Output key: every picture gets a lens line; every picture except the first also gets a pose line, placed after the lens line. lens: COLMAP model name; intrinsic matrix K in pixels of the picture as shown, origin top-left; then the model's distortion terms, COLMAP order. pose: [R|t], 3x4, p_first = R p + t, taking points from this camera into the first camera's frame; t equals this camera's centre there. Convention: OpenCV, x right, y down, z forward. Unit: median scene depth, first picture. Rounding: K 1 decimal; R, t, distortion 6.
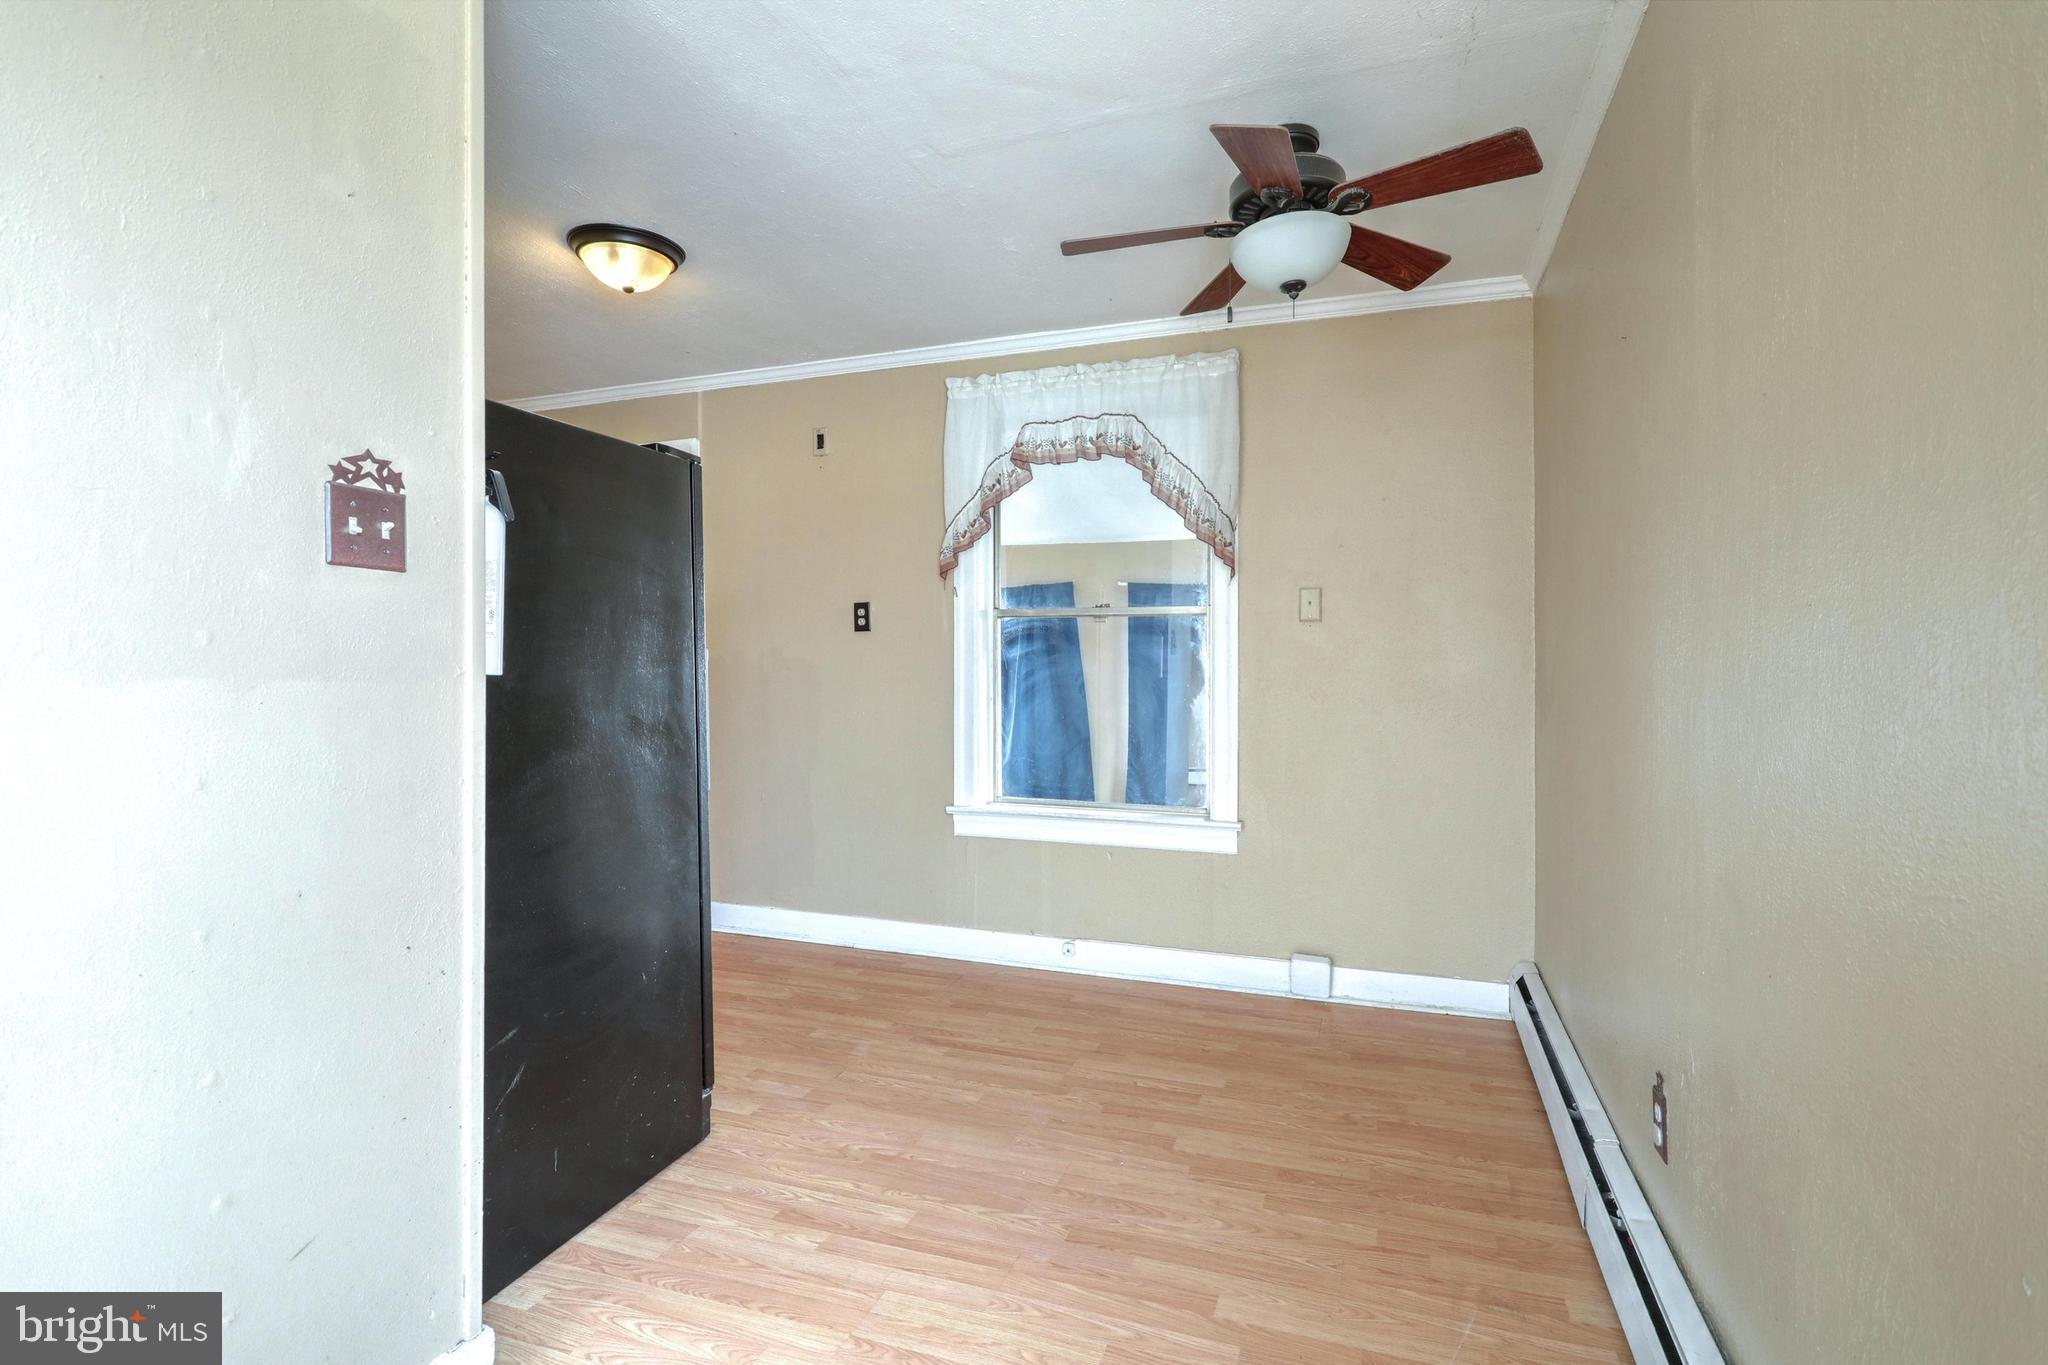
lens RADIAL K [[966.0, 0, 1039.6], [0, 966.0, 637.0], [0, 0, 1]] dist [-0.002427, -0.000408]
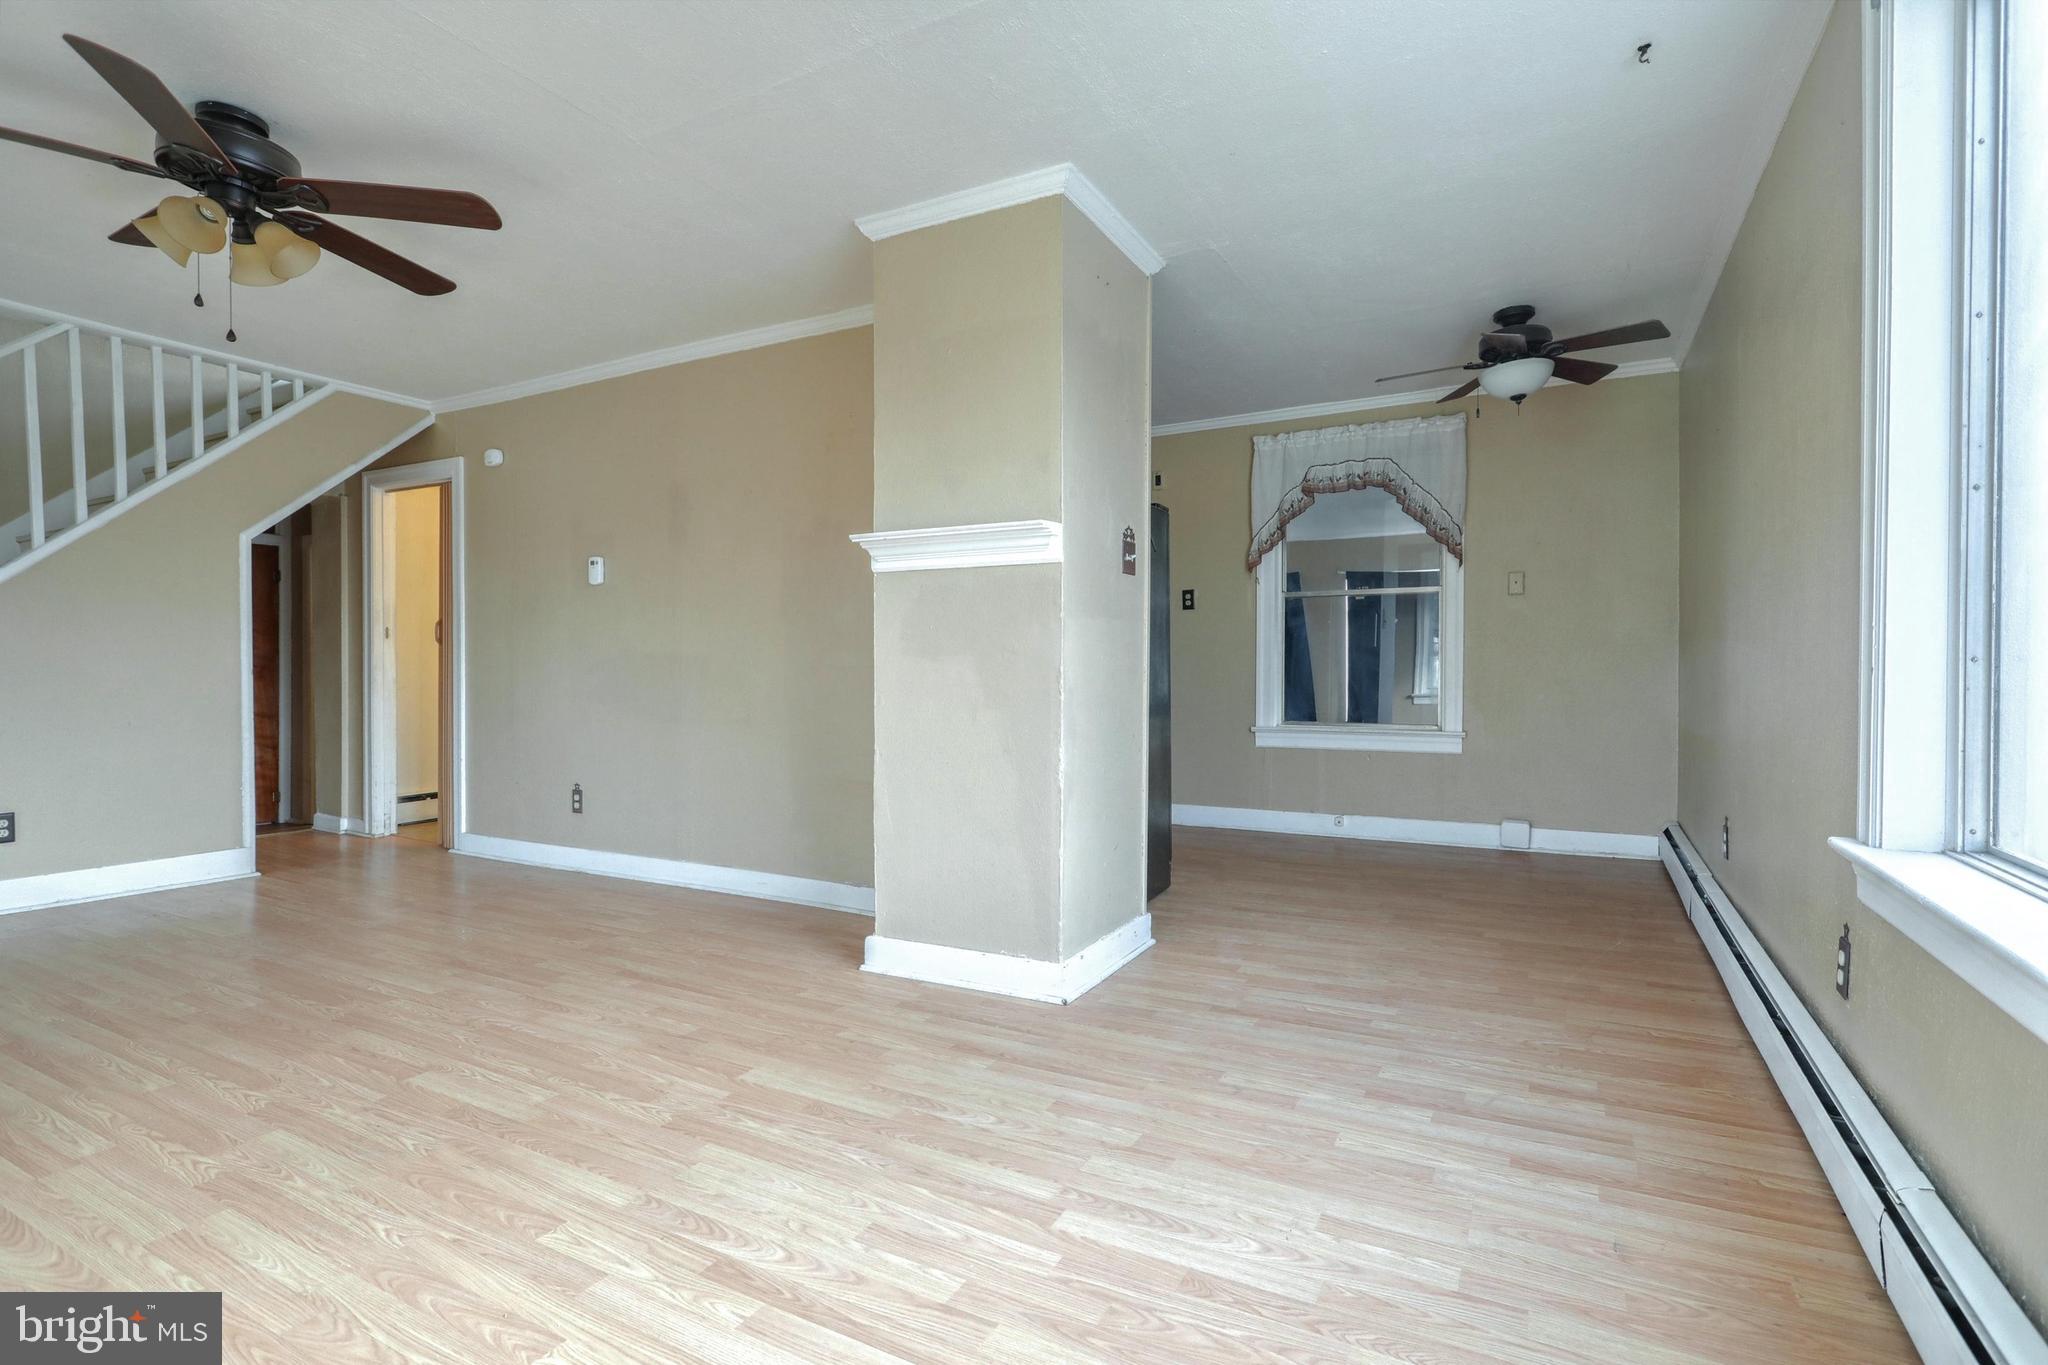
lens RADIAL K [[966.0, 0, 1038.1], [0, 966.0, 668.5], [0, 0, 1]] dist [-0.002427, -0.000408]
pose [[0.988908, -0.010634, -0.148148, -0.217051], [0.016680, 0.999075, 0.039631, 0.024561], [0.147590, -0.041662, 0.988171, -0.550195]]
